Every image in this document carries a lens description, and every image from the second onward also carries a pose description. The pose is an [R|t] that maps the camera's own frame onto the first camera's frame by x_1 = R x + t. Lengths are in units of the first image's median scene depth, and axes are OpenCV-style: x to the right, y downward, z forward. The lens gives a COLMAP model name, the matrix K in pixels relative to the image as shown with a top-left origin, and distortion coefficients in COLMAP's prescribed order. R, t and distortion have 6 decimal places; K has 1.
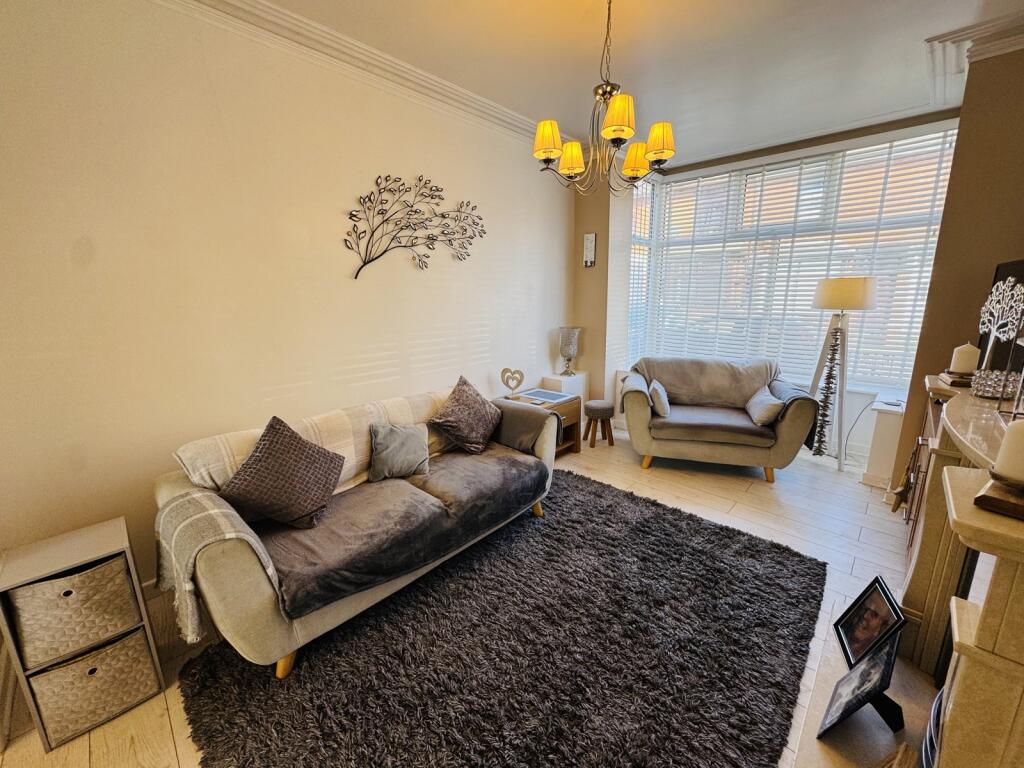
lens RADIAL K [[405.6, 0, 511.4], [0, 405.6, 383.6], [0, 0, 1]] dist [-0.000070, -0.000196]
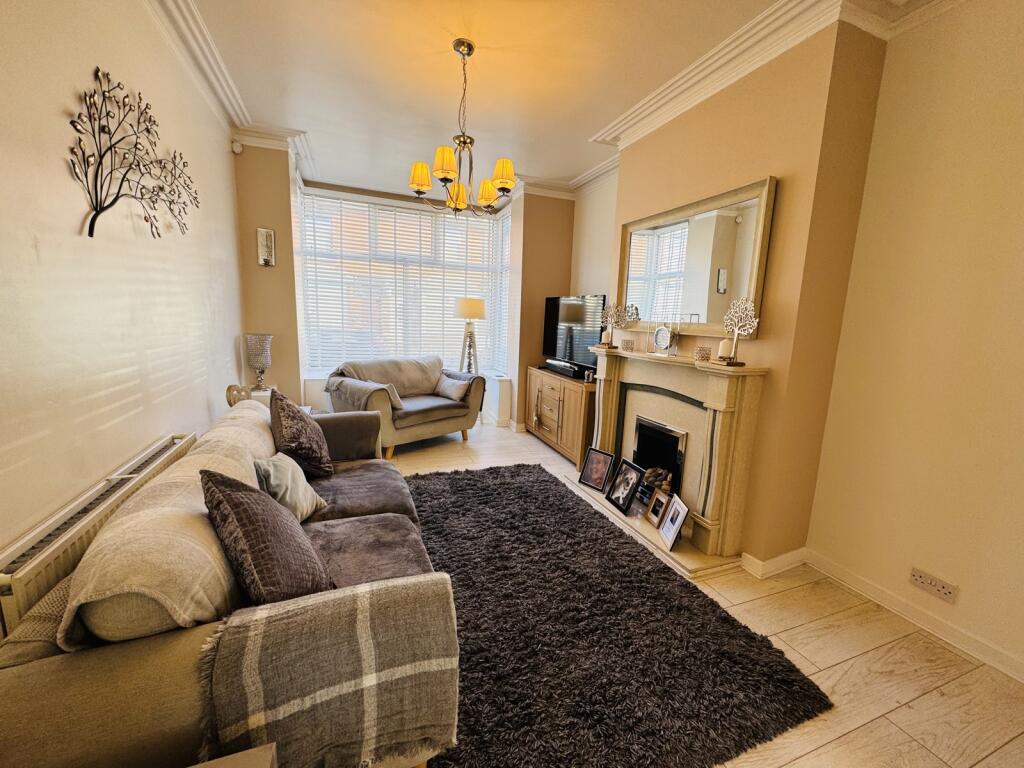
lens RADIAL K [[405.6, 0, 511.4], [0, 405.6, 383.6], [0, 0, 1]] dist [-0.000070, -0.000196]
pose [[0.427480, -0.111859, 0.897078, -0.545750], [0.150573, 0.987264, 0.051353, 0.000651], [-0.891397, 0.113123, 0.438878, 0.222717]]
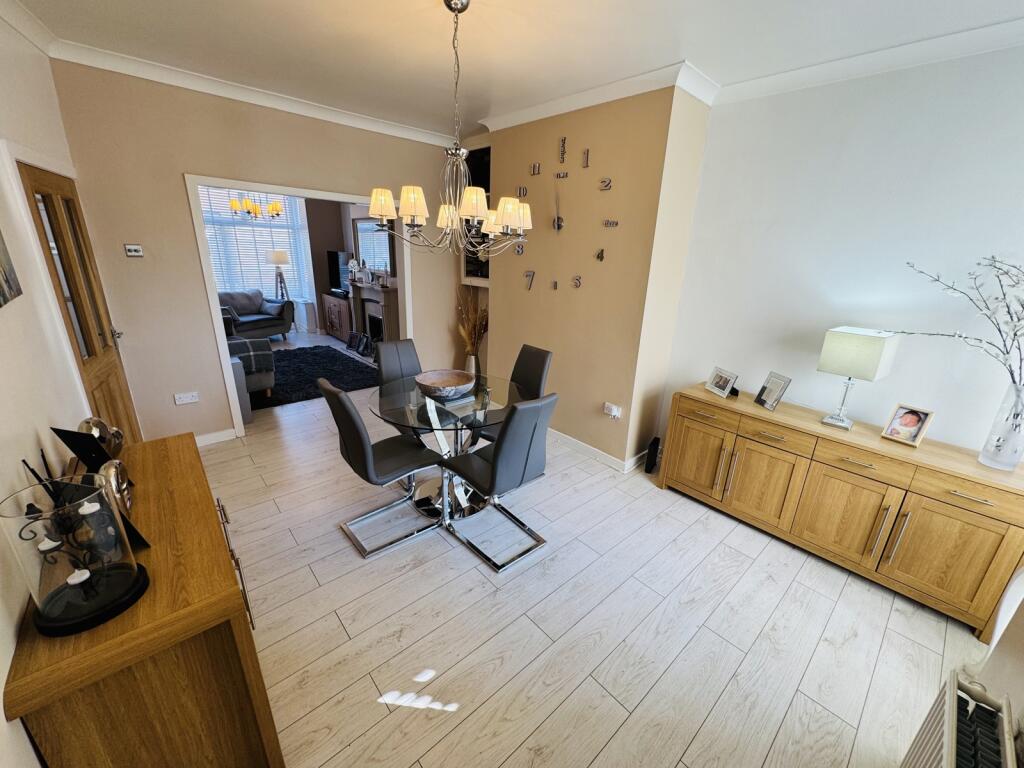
lens RADIAL K [[405.6, 0, 511.4], [0, 405.6, 383.6], [0, 0, 1]] dist [-0.000070, -0.000196]
pose [[0.076546, -0.291818, 0.953406, -1.639563], [0.178113, 0.944833, 0.274893, 0.071872], [-0.981028, 0.148772, 0.124300, -0.570971]]
